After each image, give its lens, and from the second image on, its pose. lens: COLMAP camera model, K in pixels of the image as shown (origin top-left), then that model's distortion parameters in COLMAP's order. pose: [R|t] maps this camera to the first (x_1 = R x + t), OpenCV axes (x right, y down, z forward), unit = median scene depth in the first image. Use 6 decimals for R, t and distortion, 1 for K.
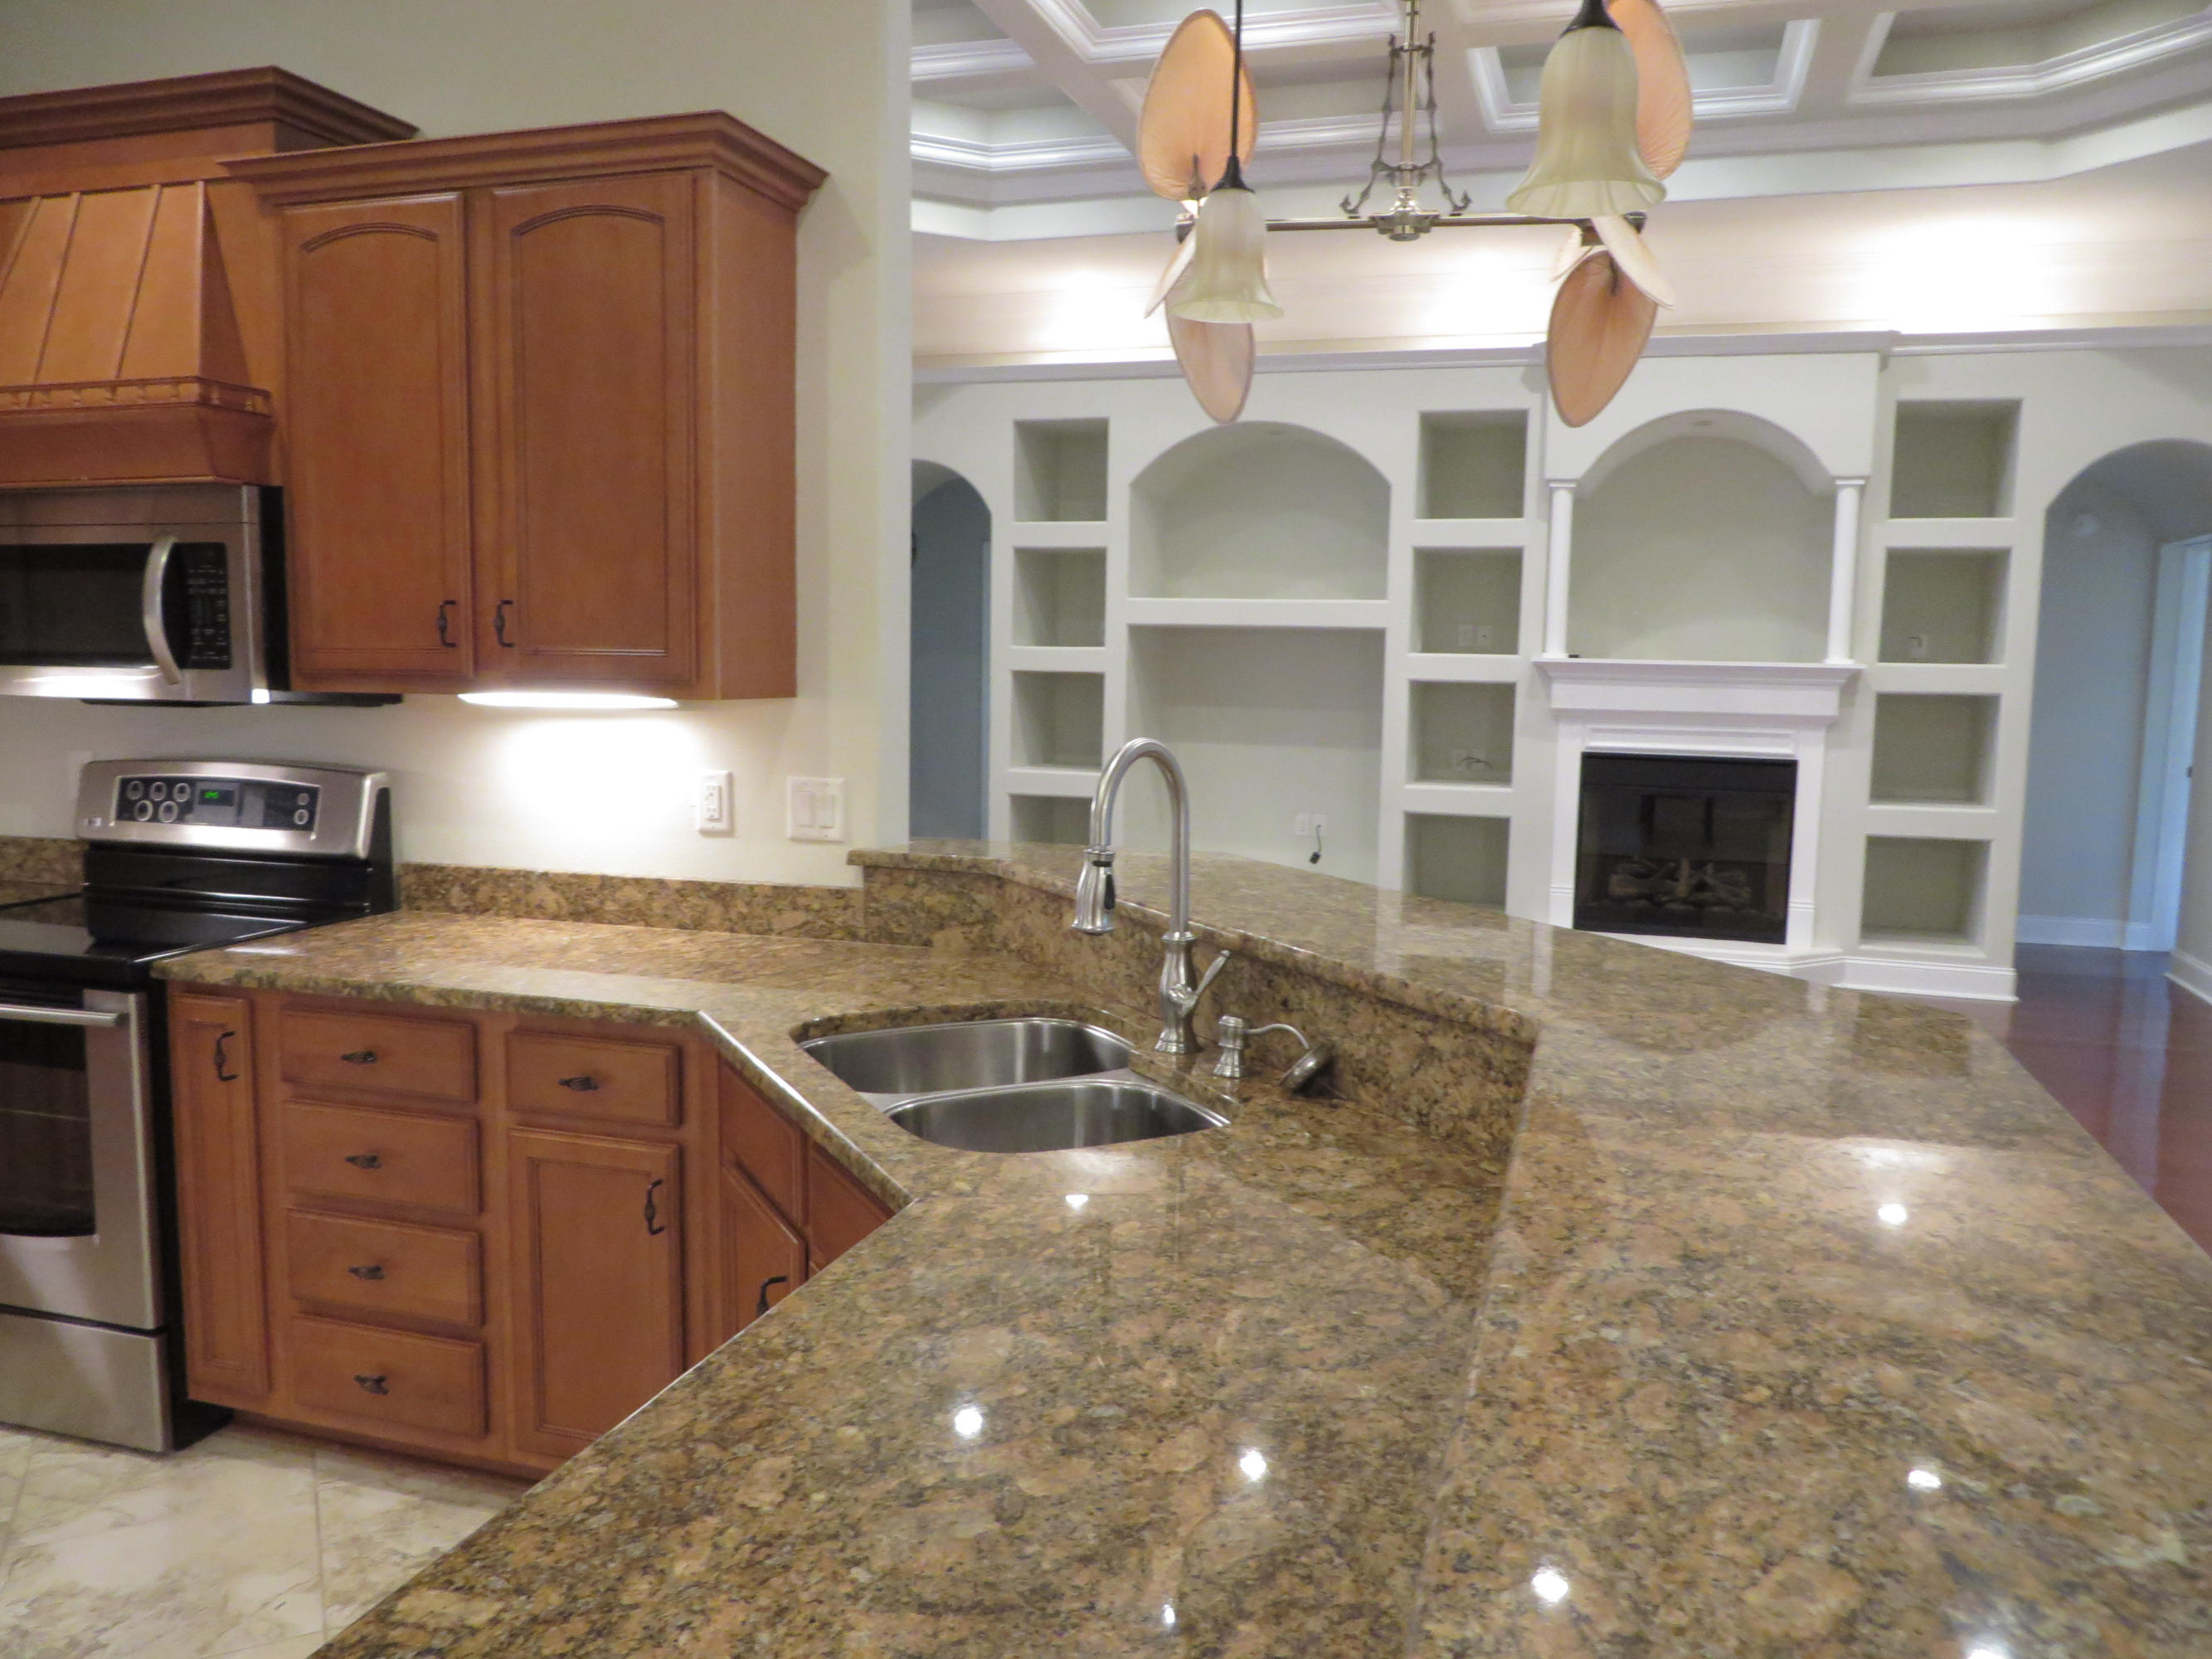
lens RADIAL K [[1652.9, 0, 1118.9], [0, 1652.9, 824.4], [0, 0, 1]] dist [-0.016972, 0.000652]
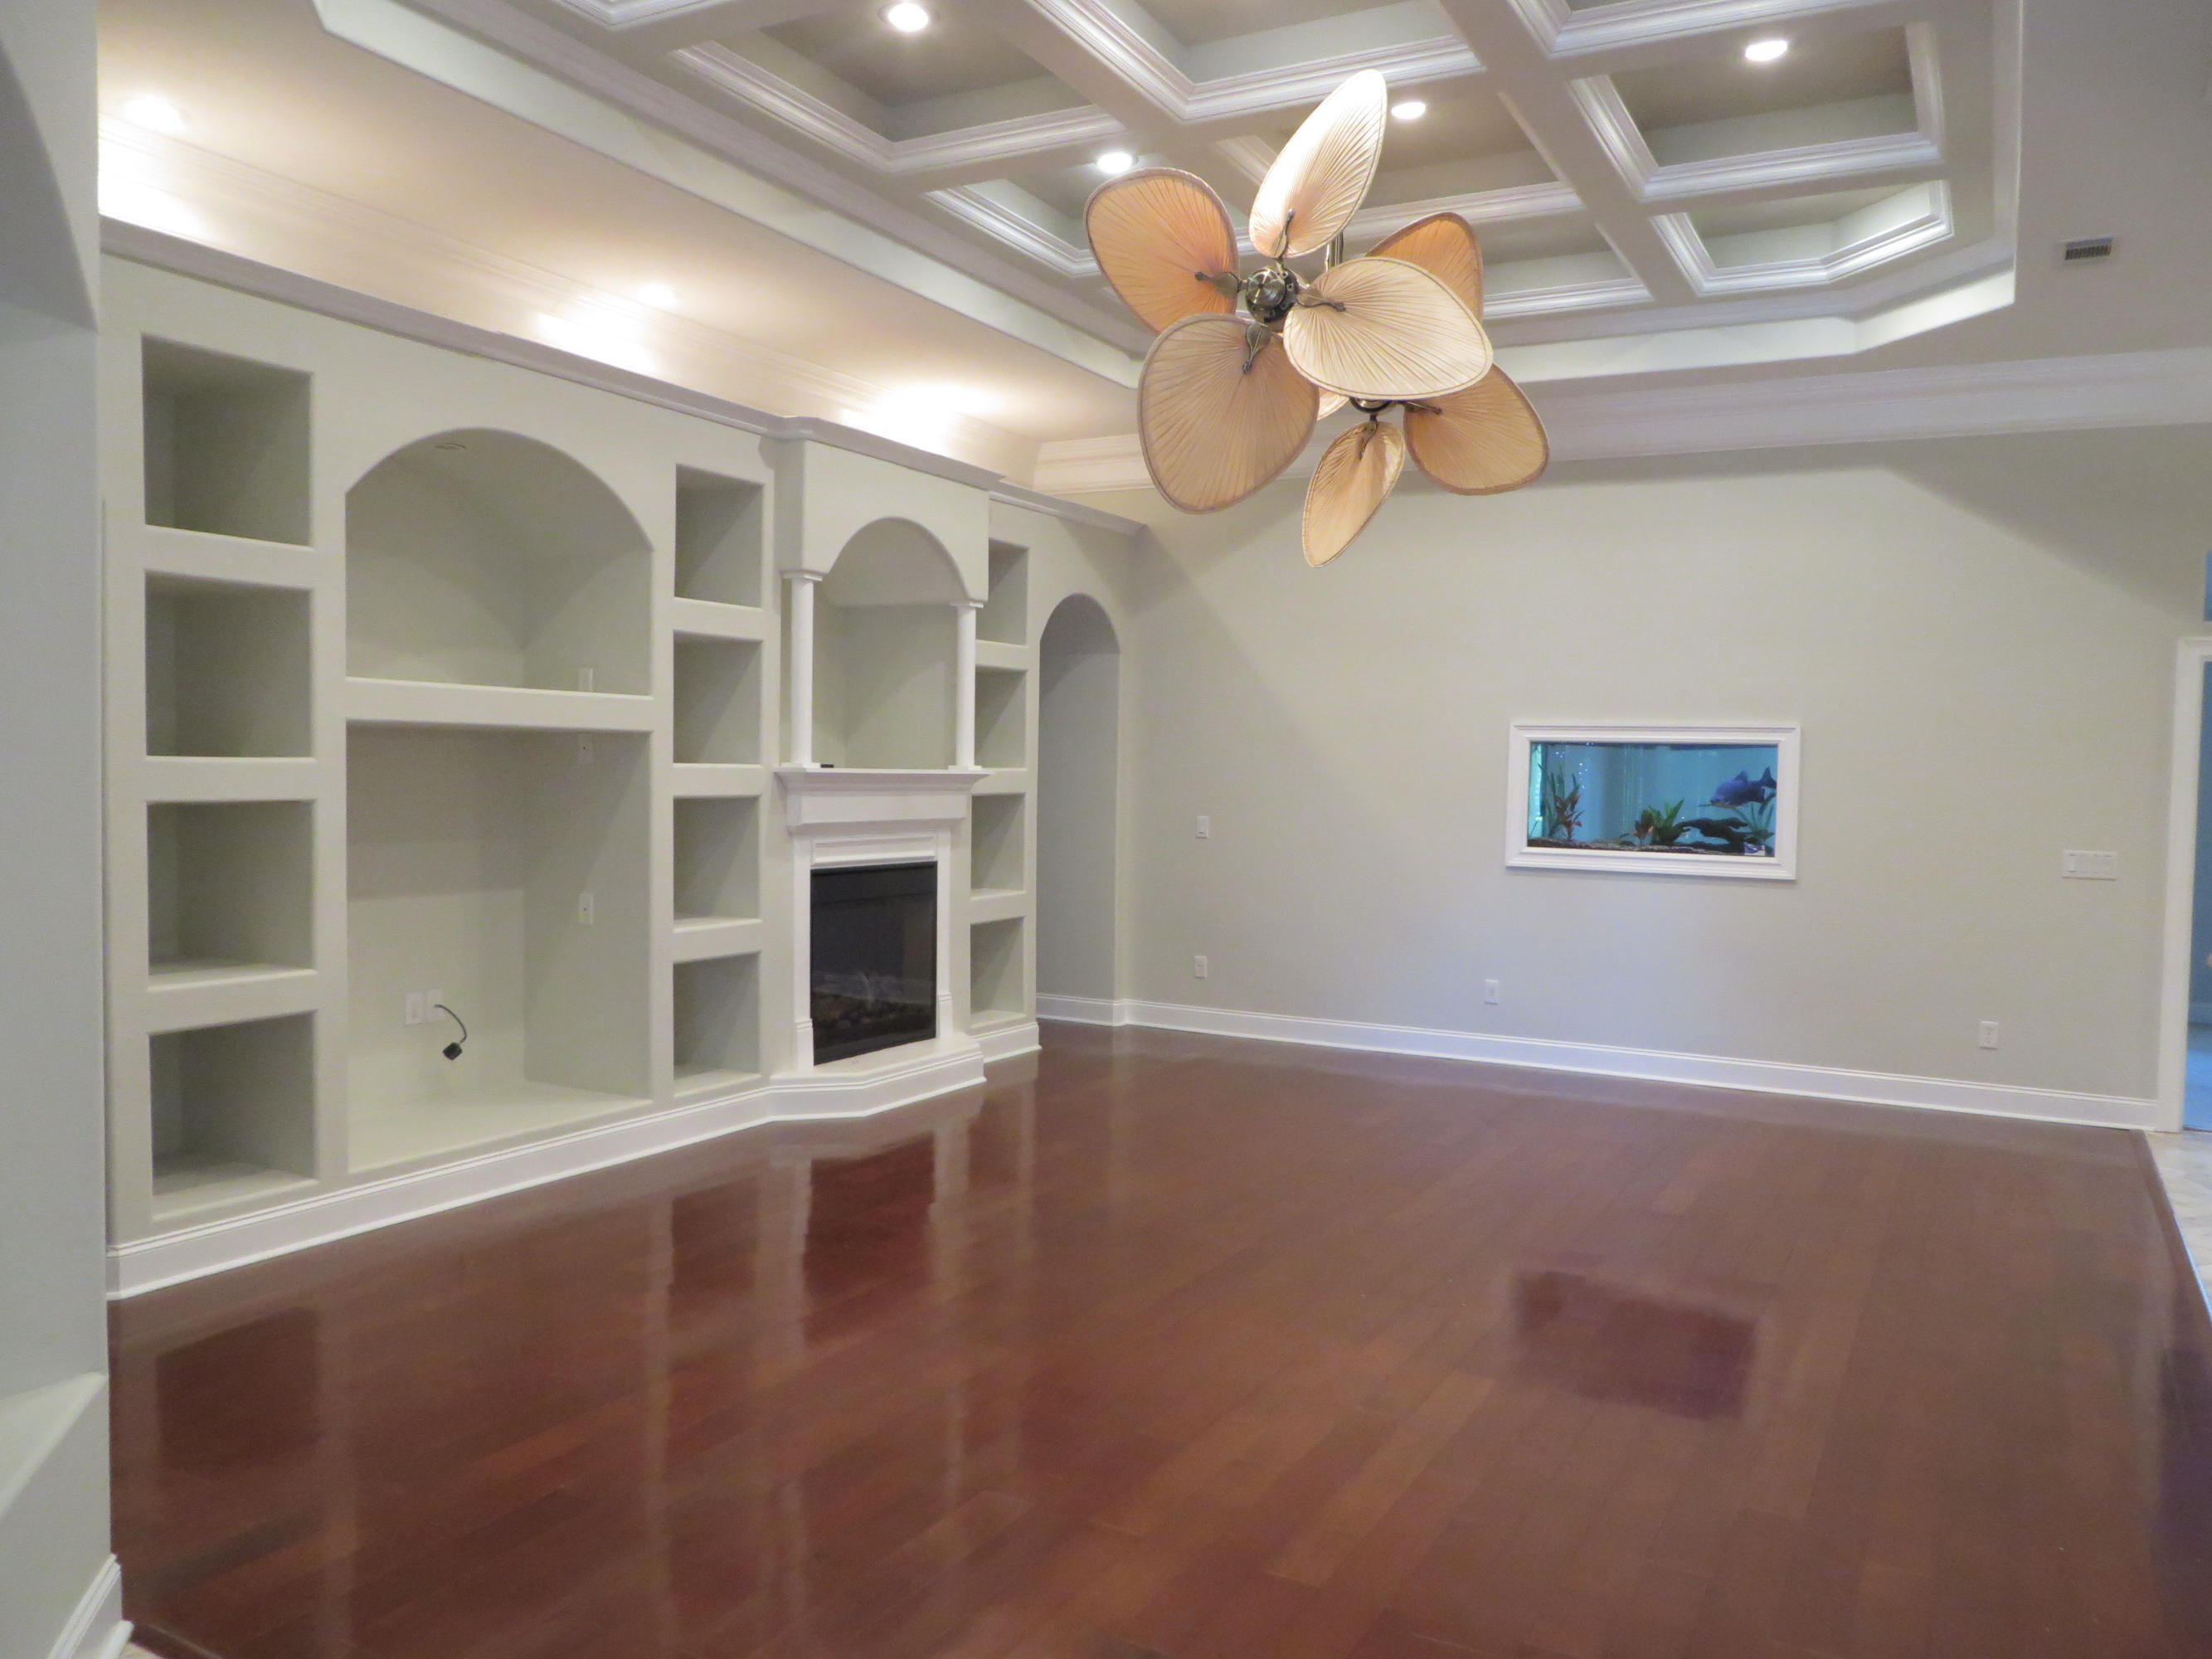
lens RADIAL K [[1652.9, 0, 1112.3], [0, 1652.9, 818.3], [0, 0, 1]] dist [-0.016972, 0.000652]
pose [[0.190117, -0.047296, 0.980622, -1.261207], [0.082955, 0.996041, 0.031957, -0.189929], [-0.978251, 0.075272, 0.193287, 1.433411]]
